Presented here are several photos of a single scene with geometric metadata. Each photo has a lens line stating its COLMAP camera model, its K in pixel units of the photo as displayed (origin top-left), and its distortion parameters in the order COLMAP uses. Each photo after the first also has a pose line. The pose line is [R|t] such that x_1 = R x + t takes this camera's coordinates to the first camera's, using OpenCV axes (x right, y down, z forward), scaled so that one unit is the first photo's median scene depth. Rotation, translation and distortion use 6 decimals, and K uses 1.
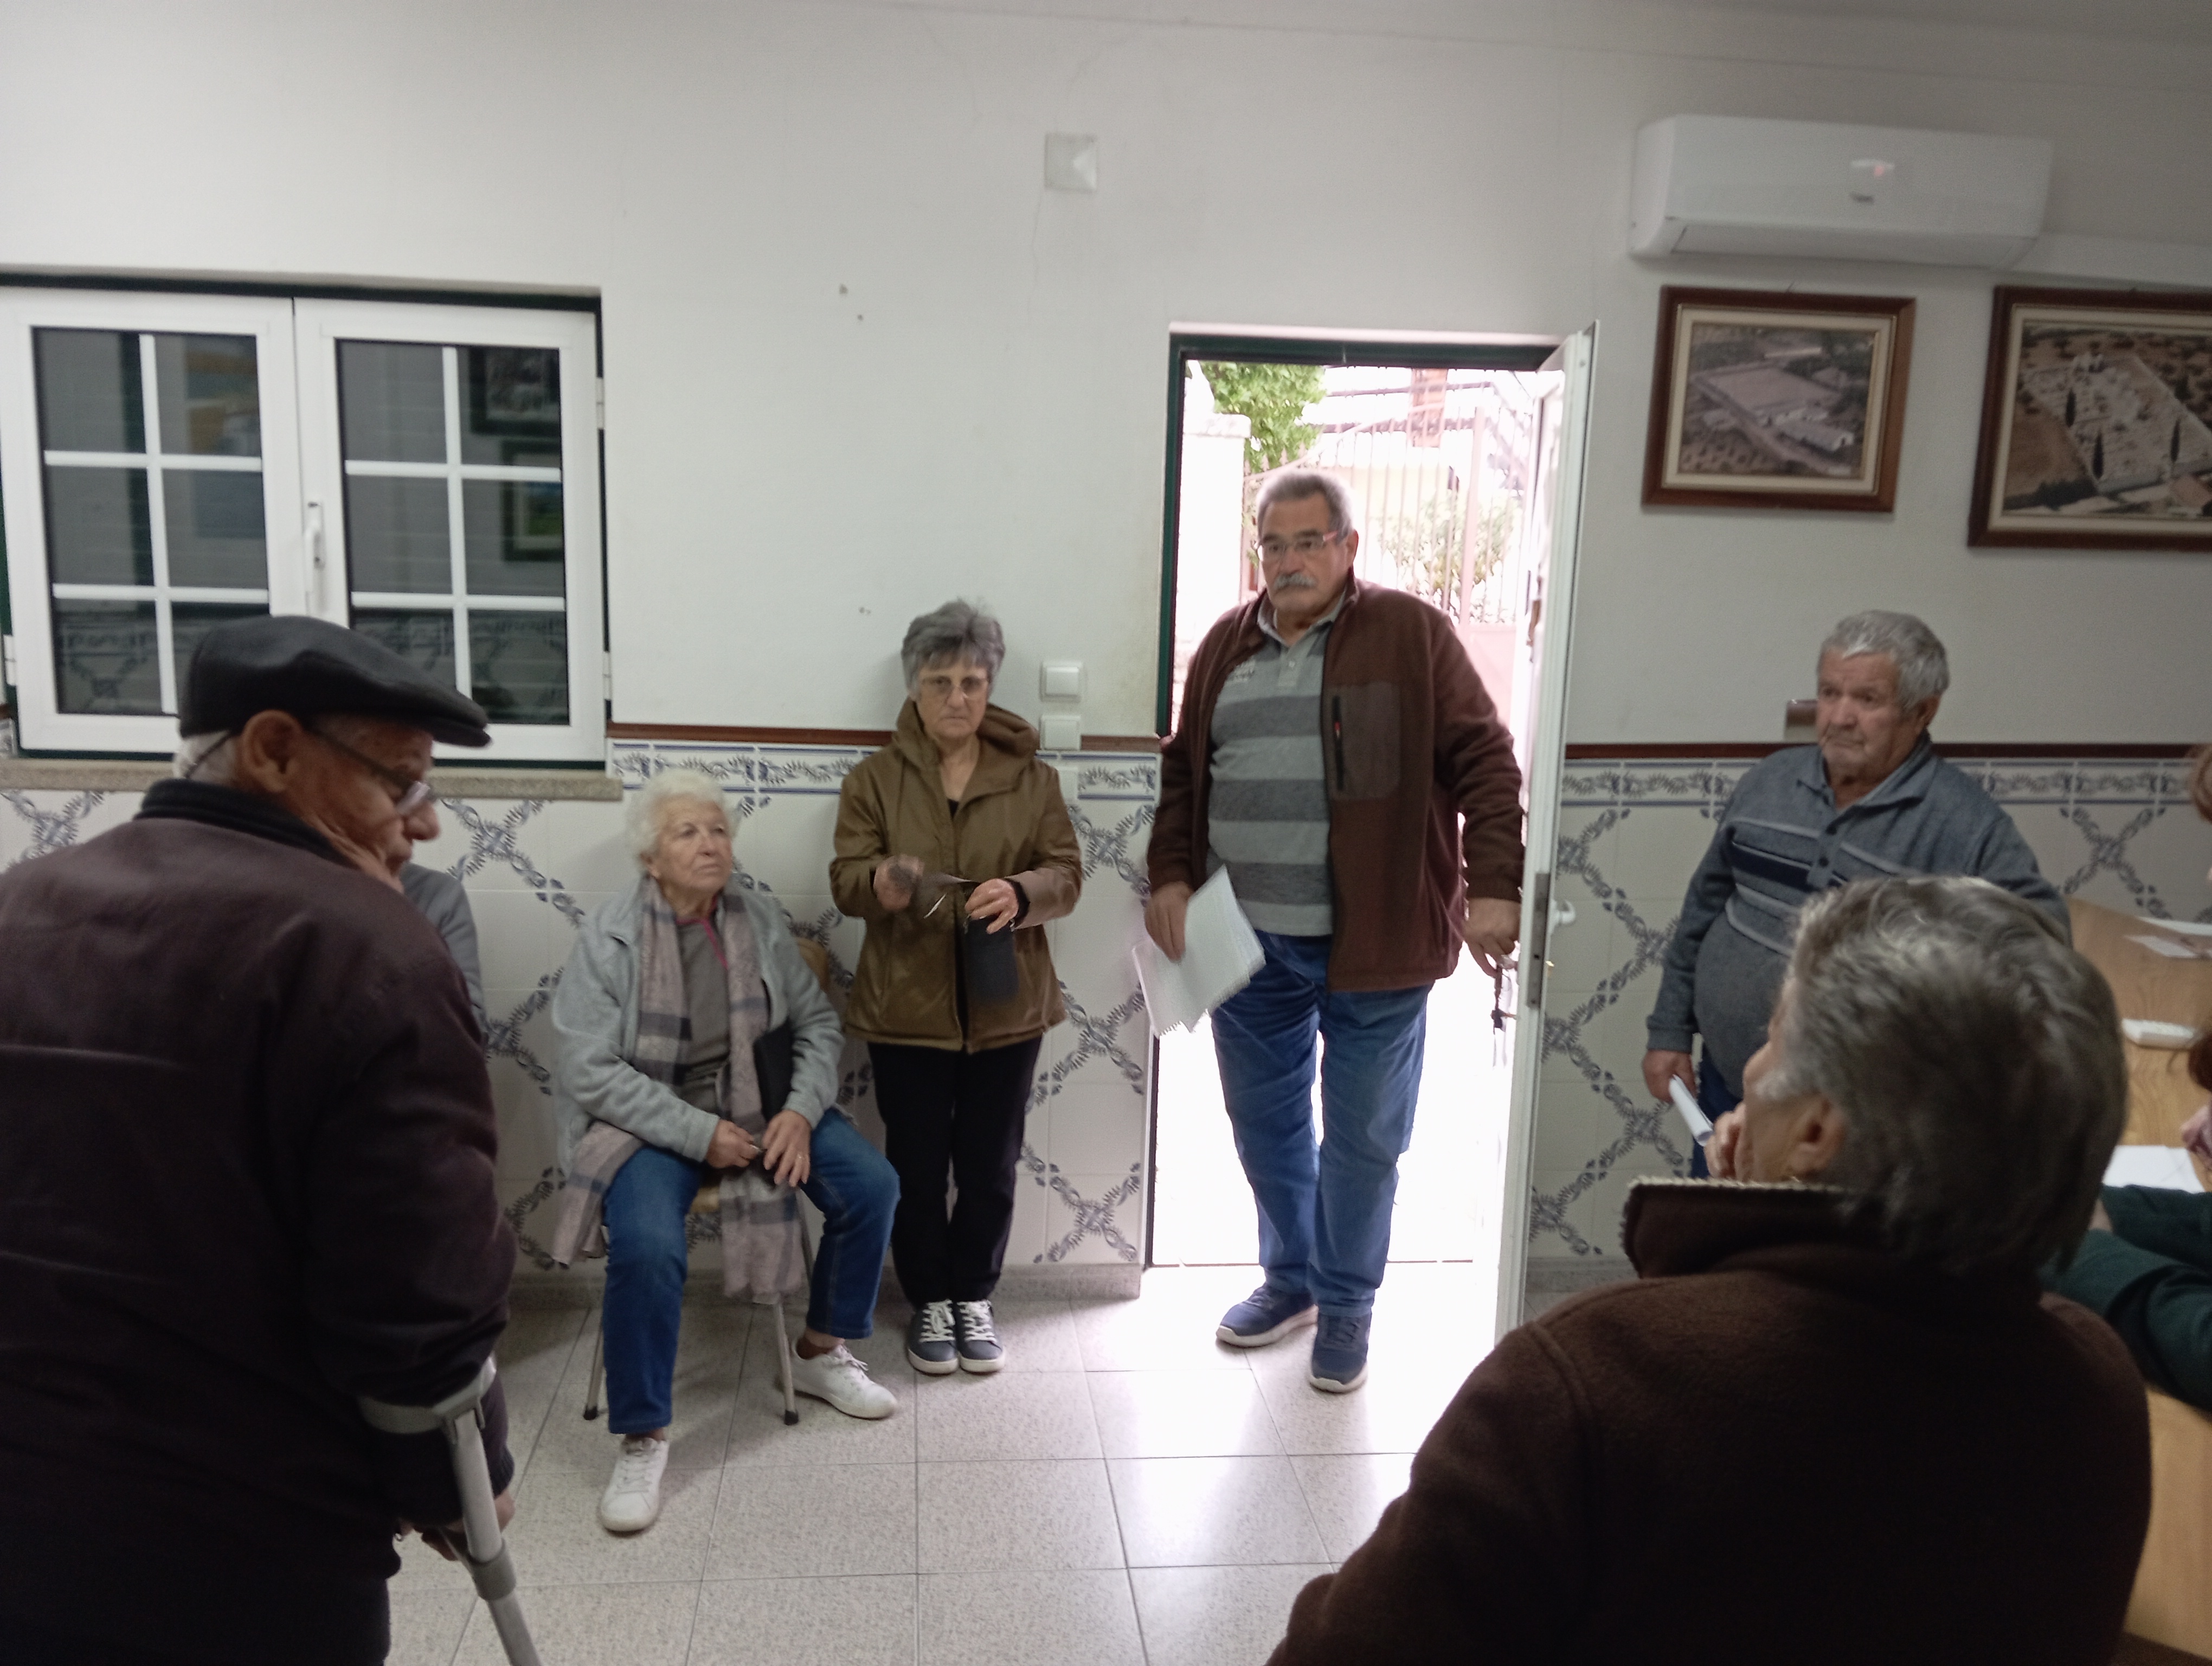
lens RADIAL K [[1776.2, 0, 1107.7], [0, 1776.2, 852.3], [0, 0, 1]] dist [0.078371, -0.129295]
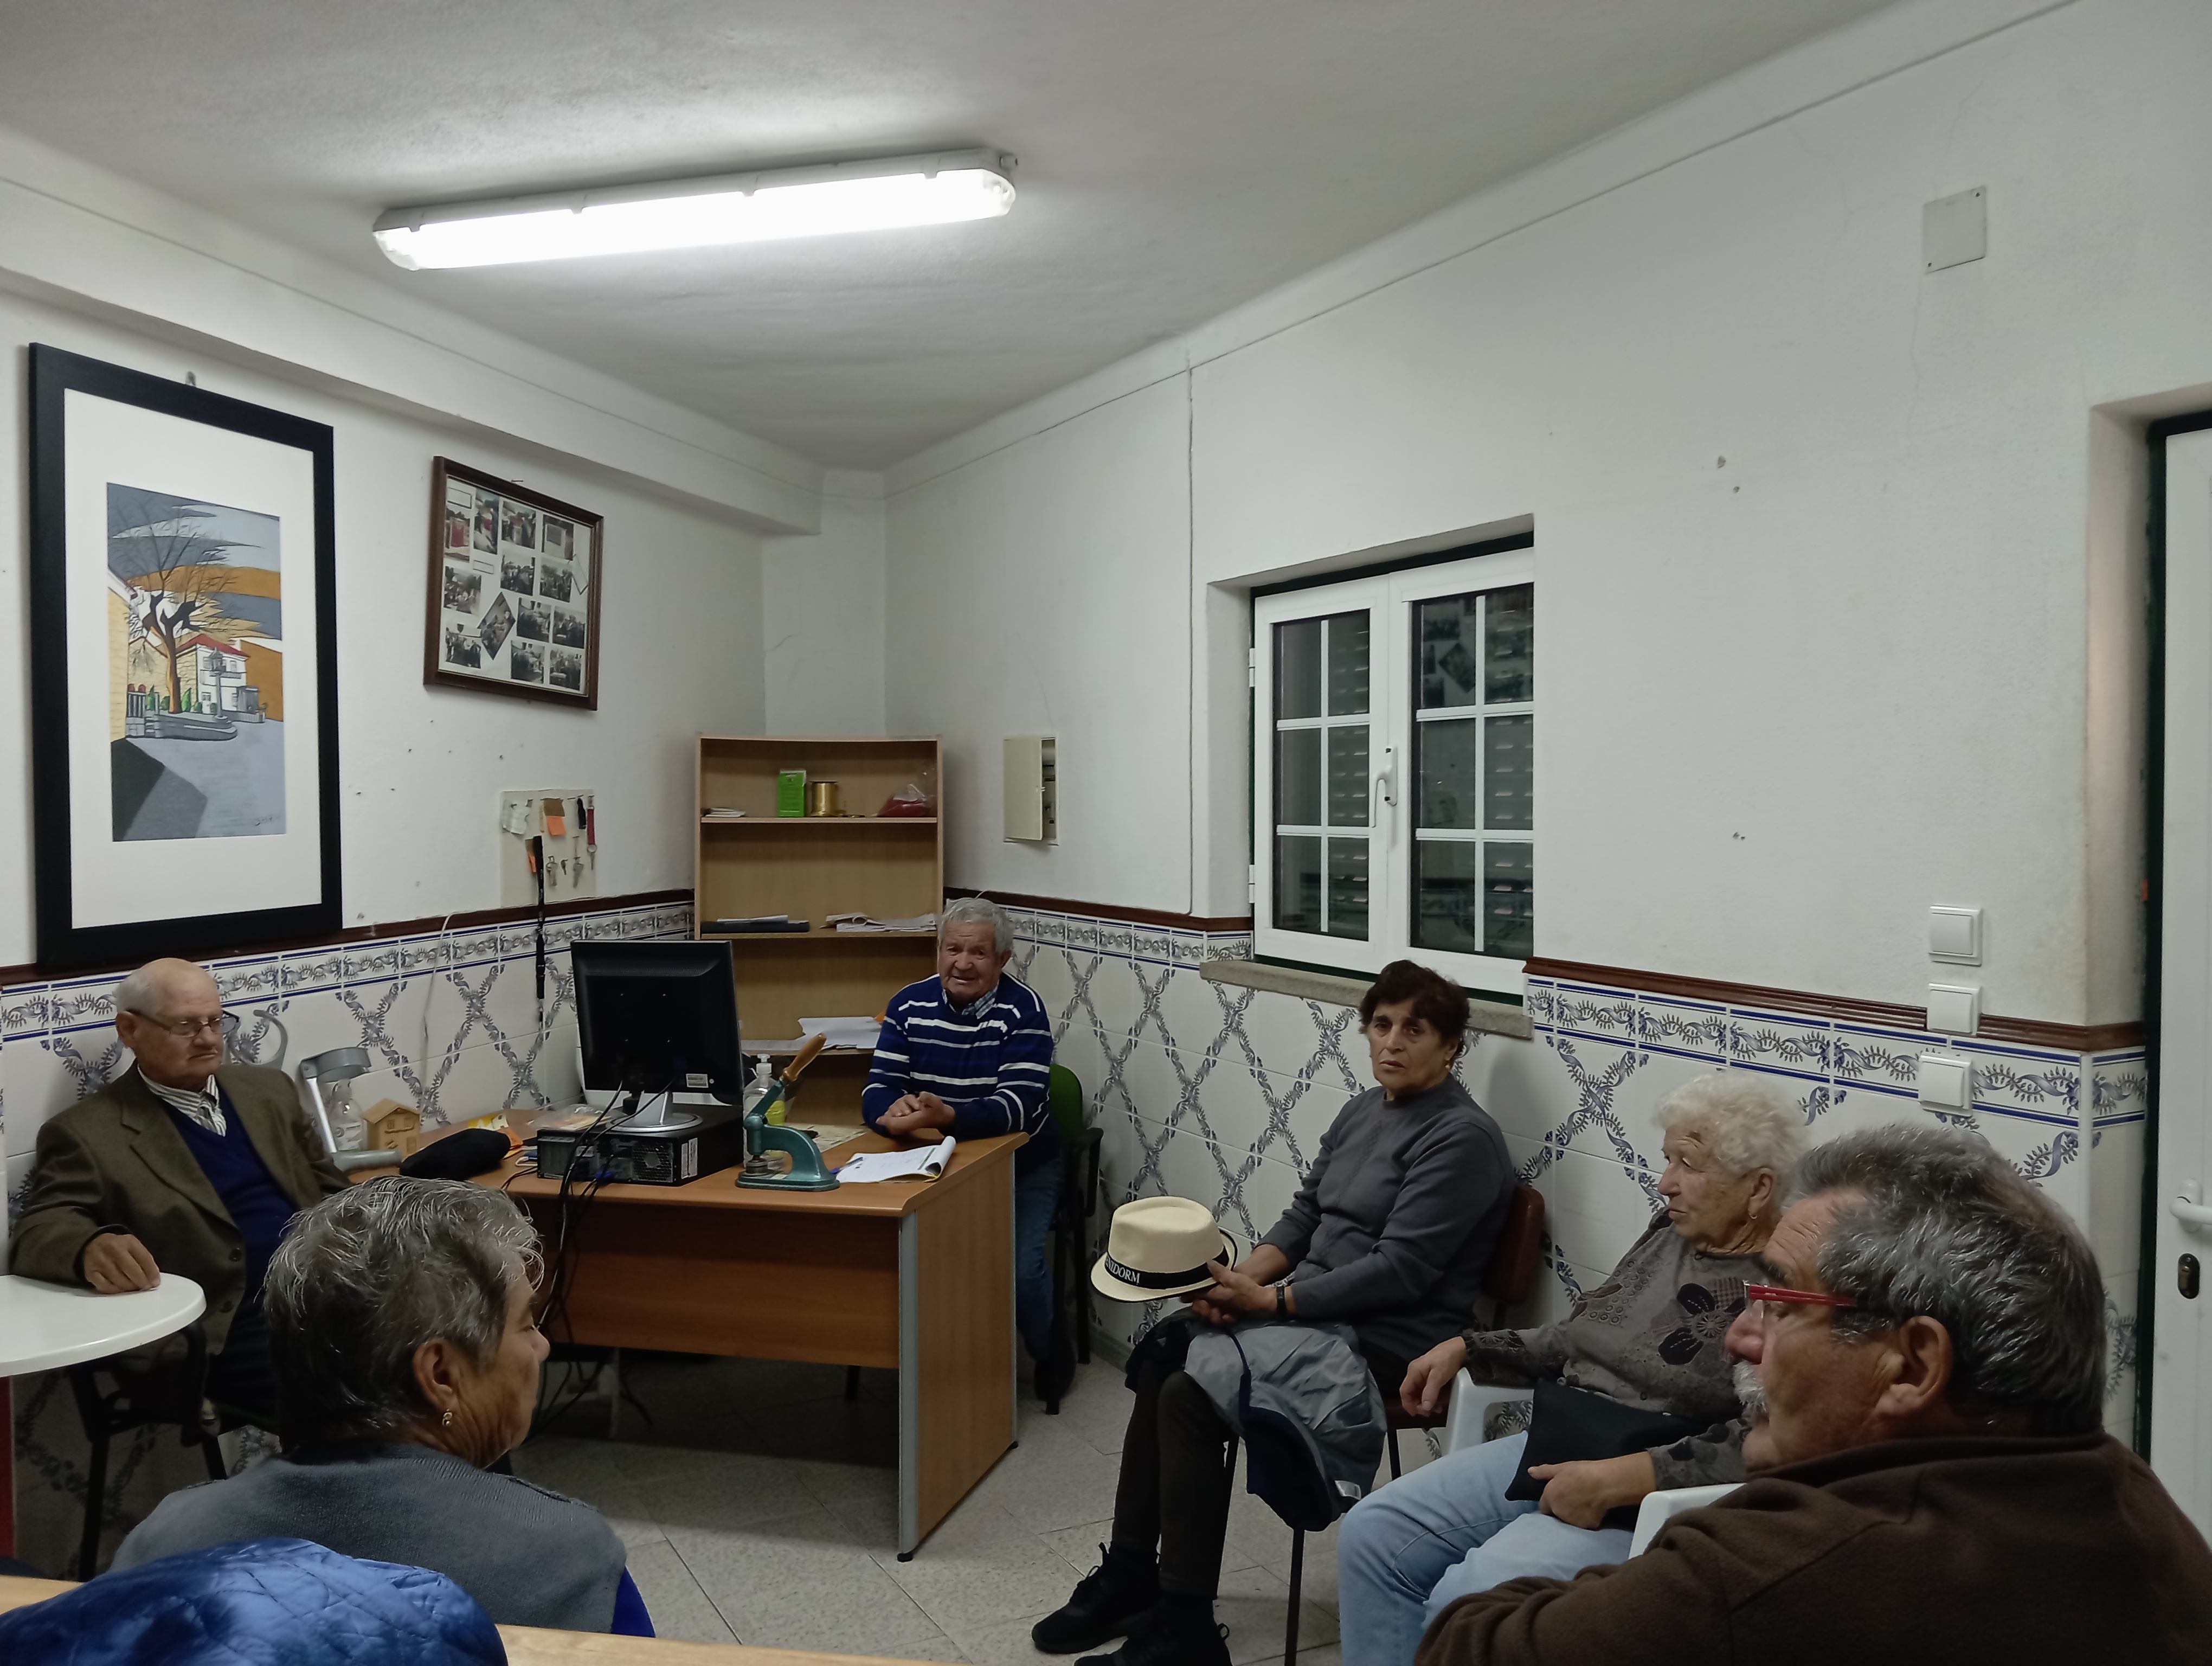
lens RADIAL K [[1776.2, 0, 1110.2], [0, 1776.2, 854.6], [0, 0, 1]] dist [0.078371, -0.129295]
pose [[0.368086, -0.003563, -0.929785, 0.508114], [-0.169396, 0.983000, -0.070828, -0.021046], [0.914231, 0.183573, 0.361225, 0.440739]]
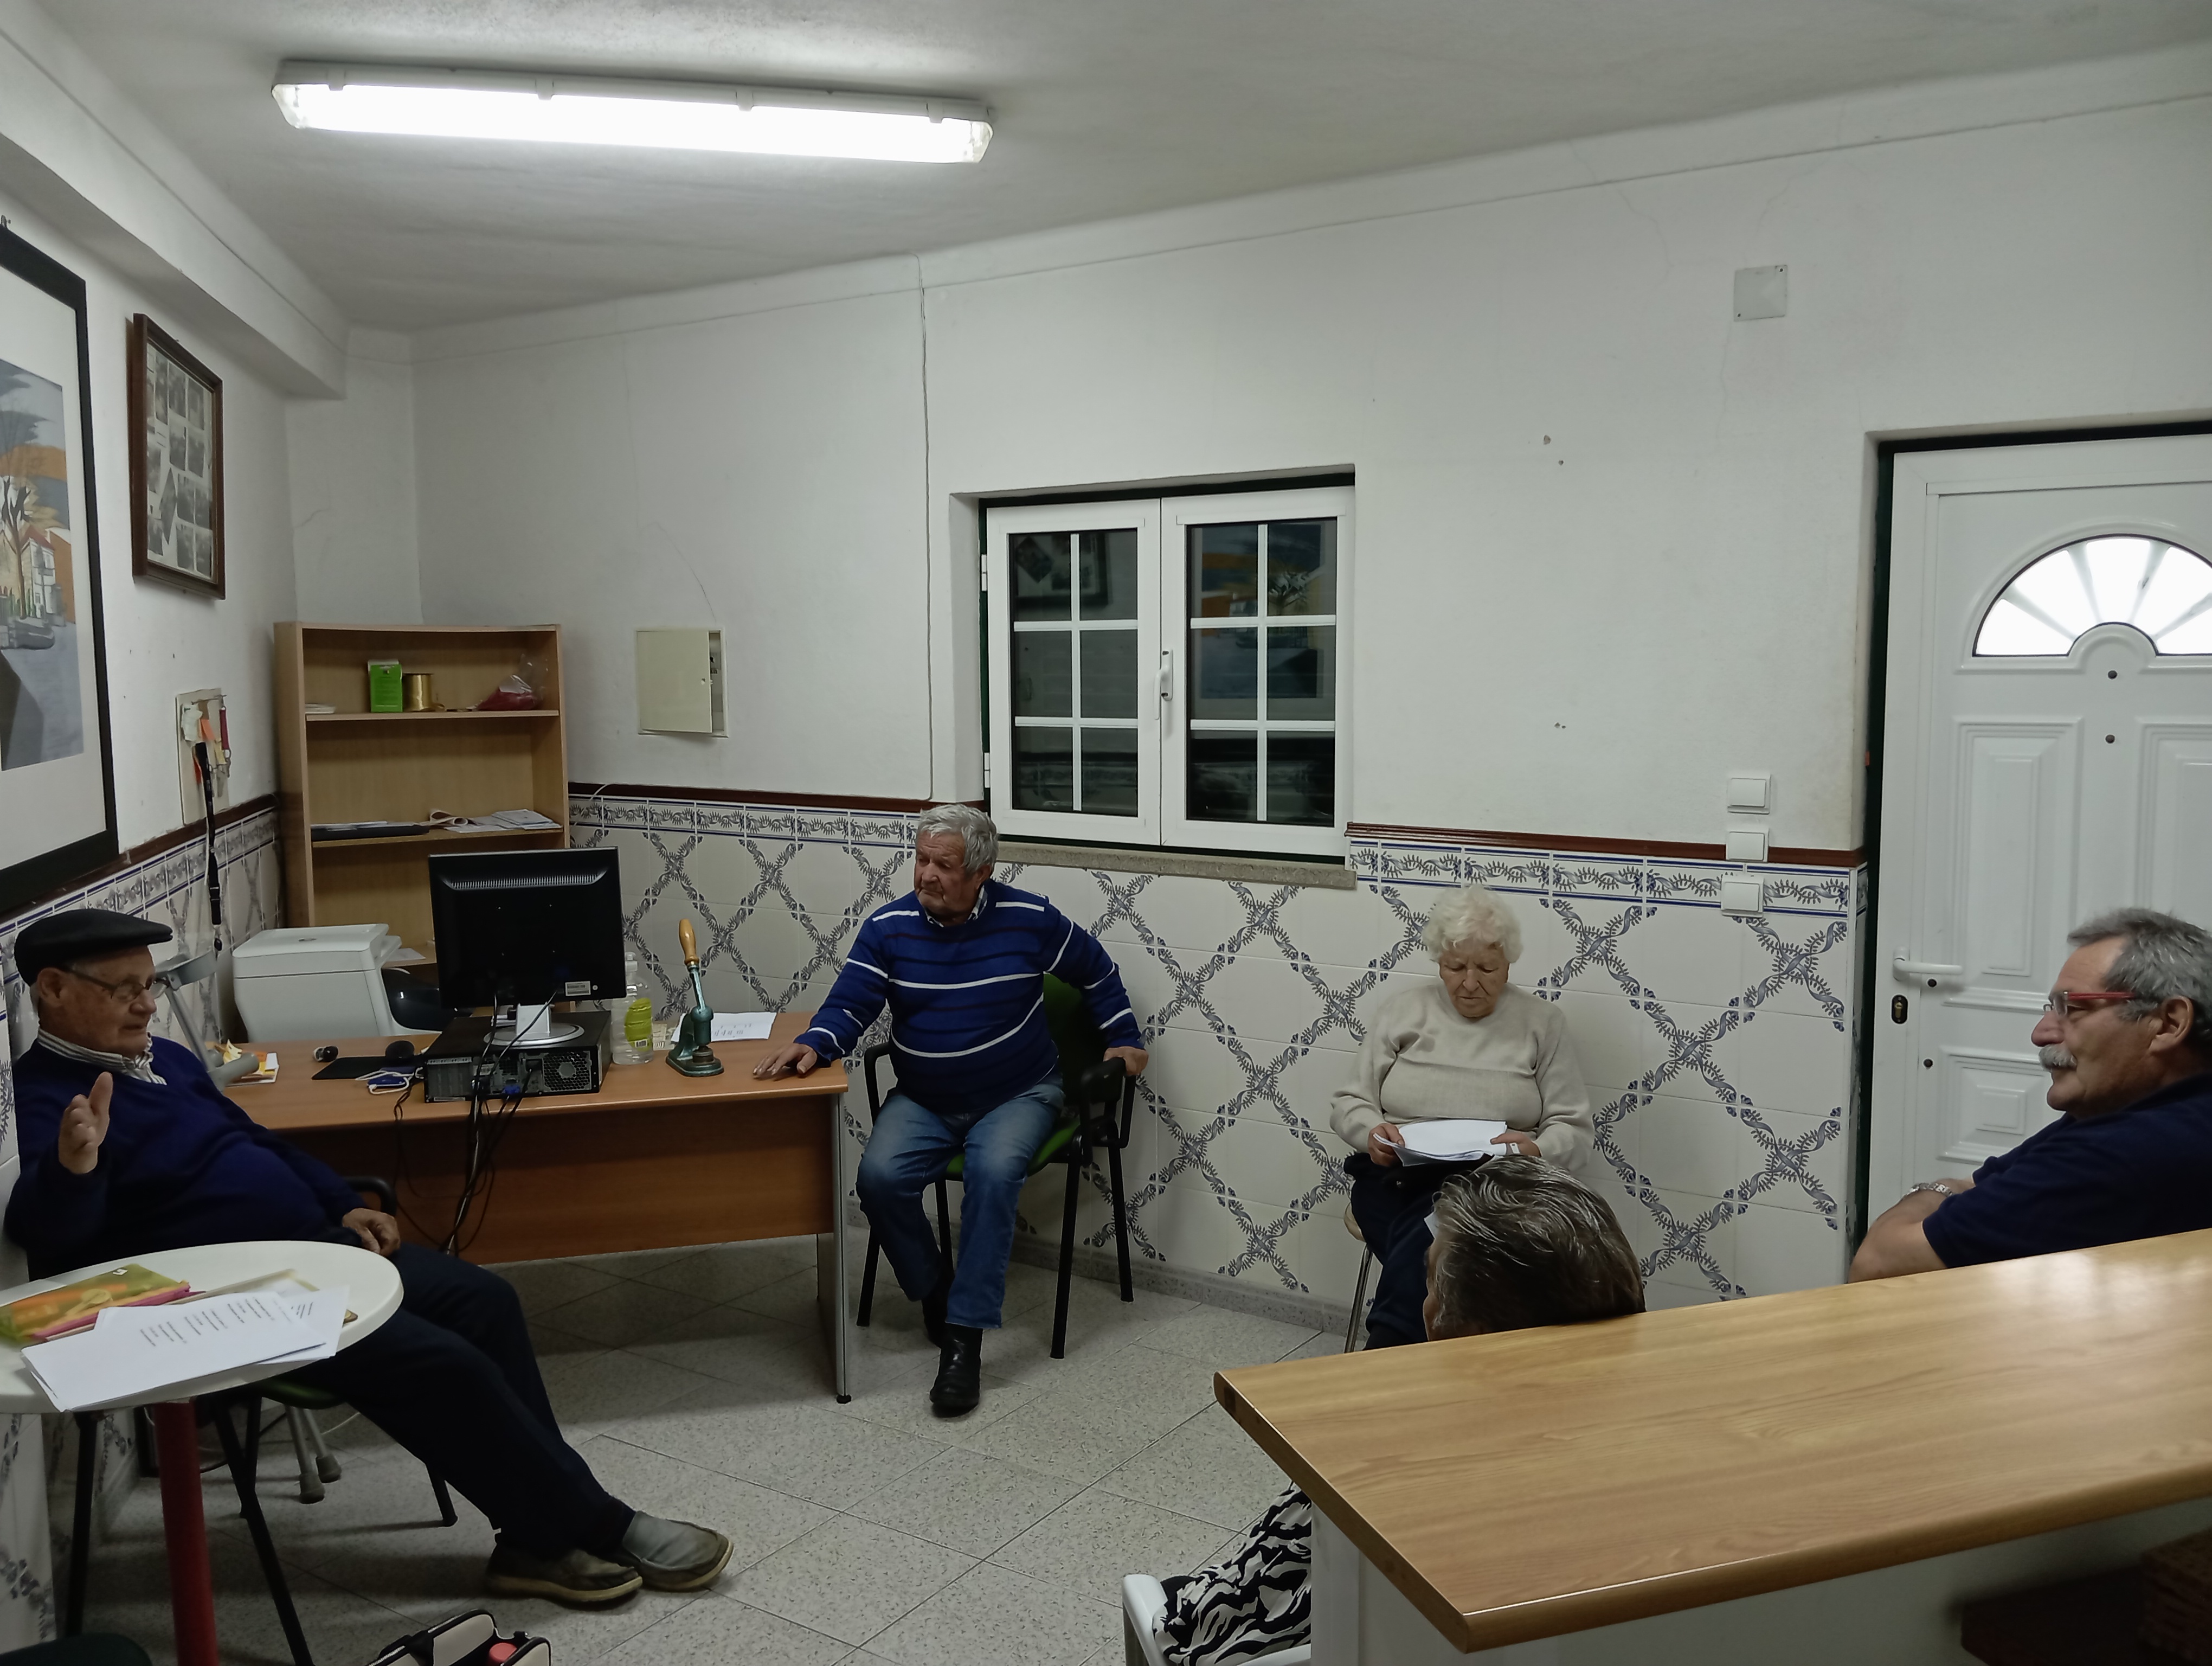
lens RADIAL K [[1776.2, 0, 1106.1], [0, 1776.2, 854.7], [0, 0, 1]] dist [0.078371, -0.129295]
pose [[0.767125, 0.032274, -0.640686, 0.345430], [-0.093860, 0.993632, -0.062330, 0.035788], [0.634594, 0.107949, 0.765269, 0.002065]]
